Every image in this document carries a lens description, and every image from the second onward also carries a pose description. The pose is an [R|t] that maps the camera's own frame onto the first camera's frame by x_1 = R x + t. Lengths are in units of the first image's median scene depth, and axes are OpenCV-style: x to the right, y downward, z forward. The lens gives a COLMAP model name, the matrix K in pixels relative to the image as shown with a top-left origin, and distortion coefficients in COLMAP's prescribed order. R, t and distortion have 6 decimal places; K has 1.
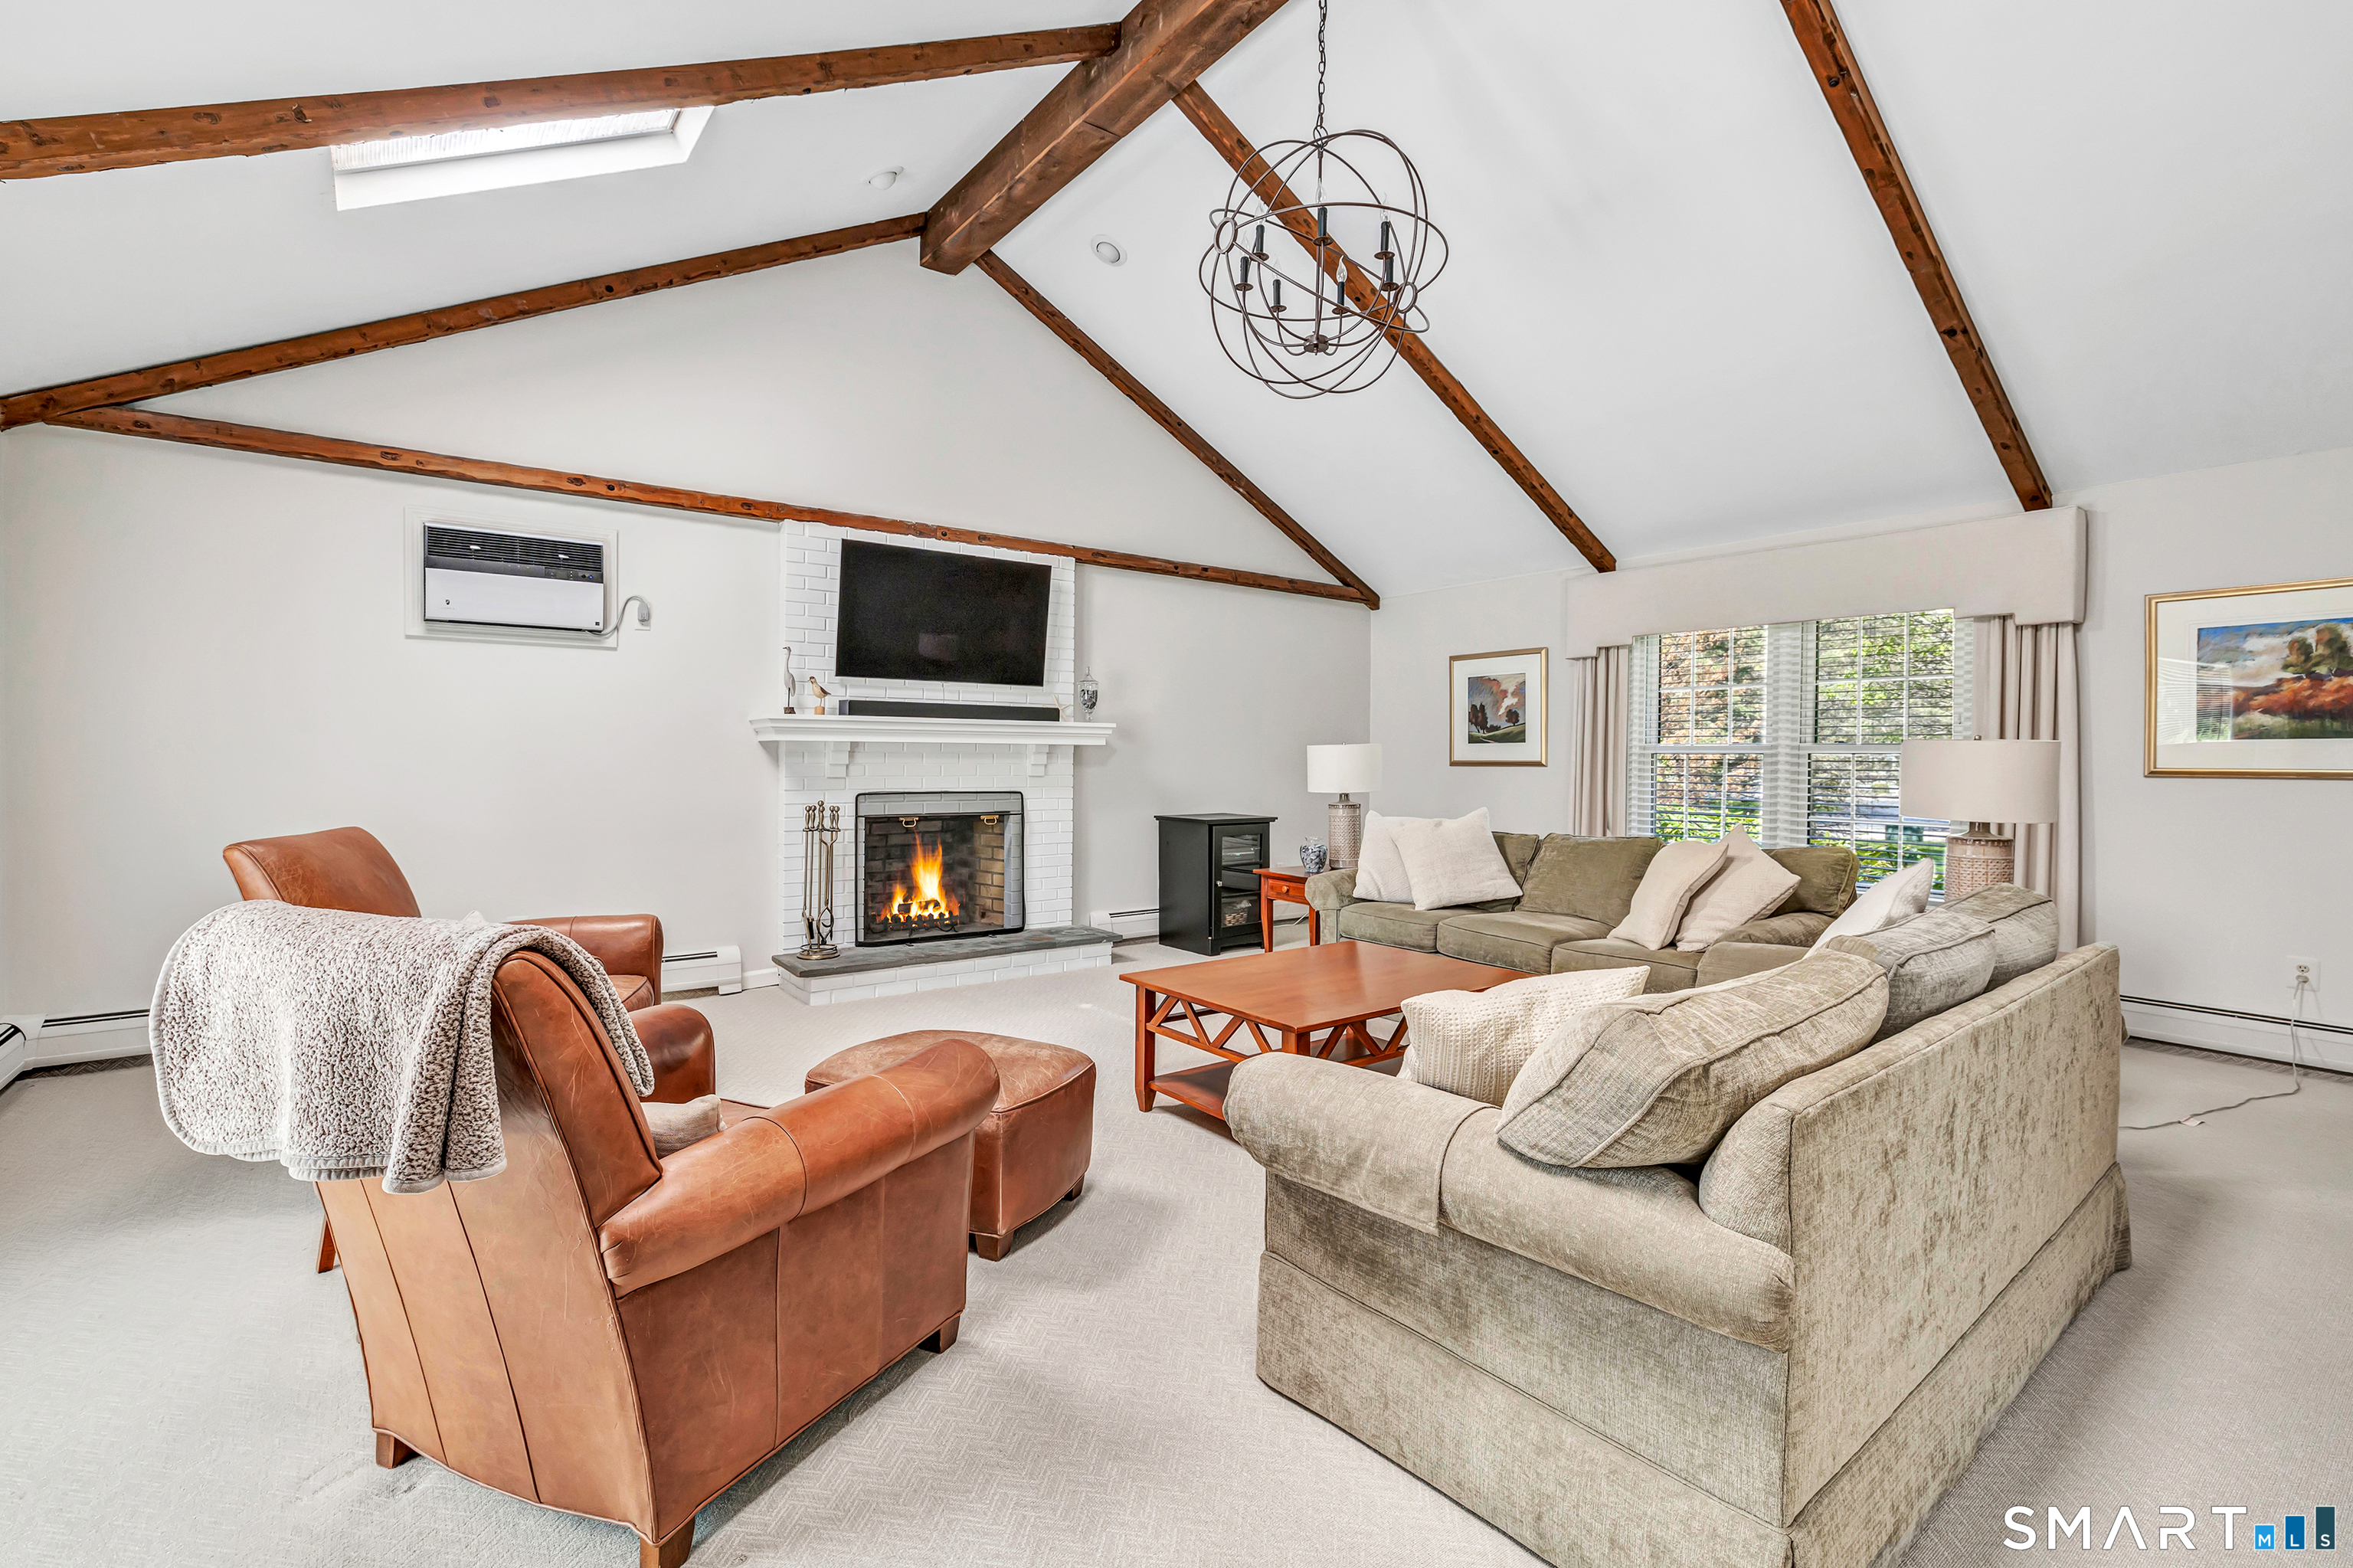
lens RADIAL K [[1028.9, 0, 1172.6], [0, 1028.9, 776.2], [0, 0, 1]] dist [-0.000230, 0.000138]
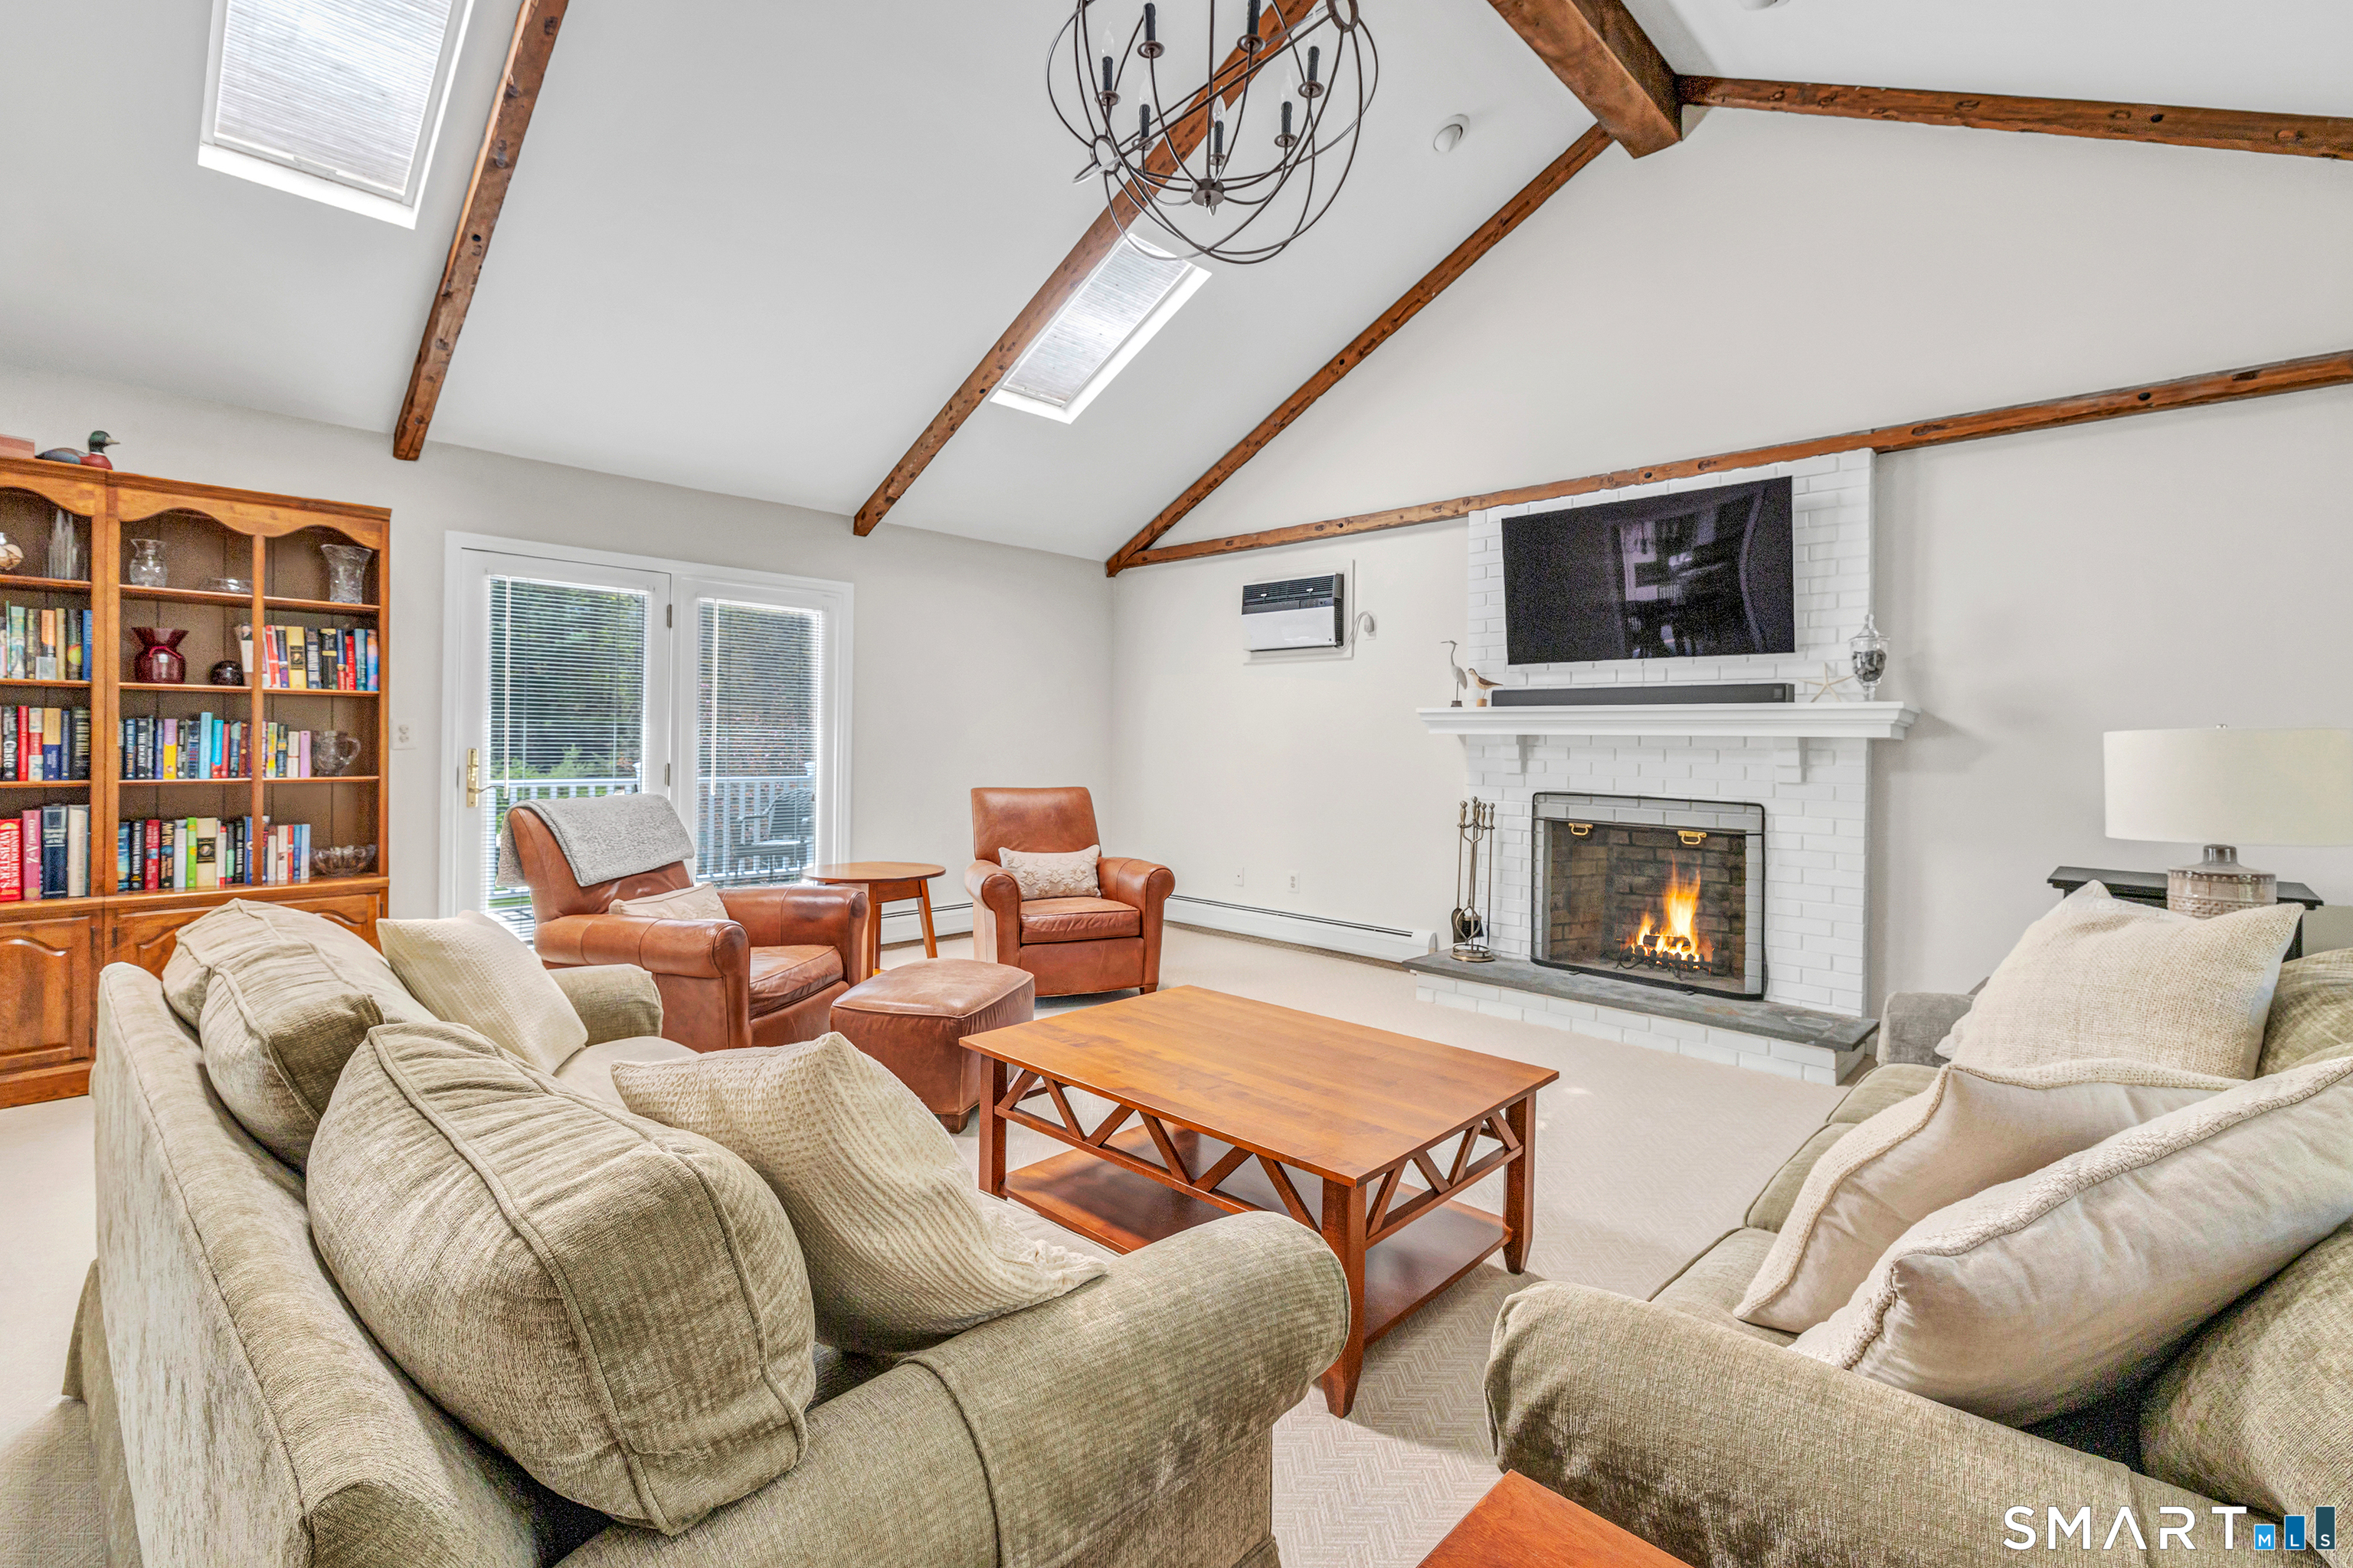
lens RADIAL K [[1059.0, 0, 1157.5], [0, 1059.0, 744.0], [0, 0, 1]] dist [0.000188, -0.000001]
pose [[0.159005, -0.005354, -0.987263, 0.521065], [-0.038634, 0.999186, -0.011641, -0.001962], [0.986522, 0.039993, 0.158668, 0.490165]]
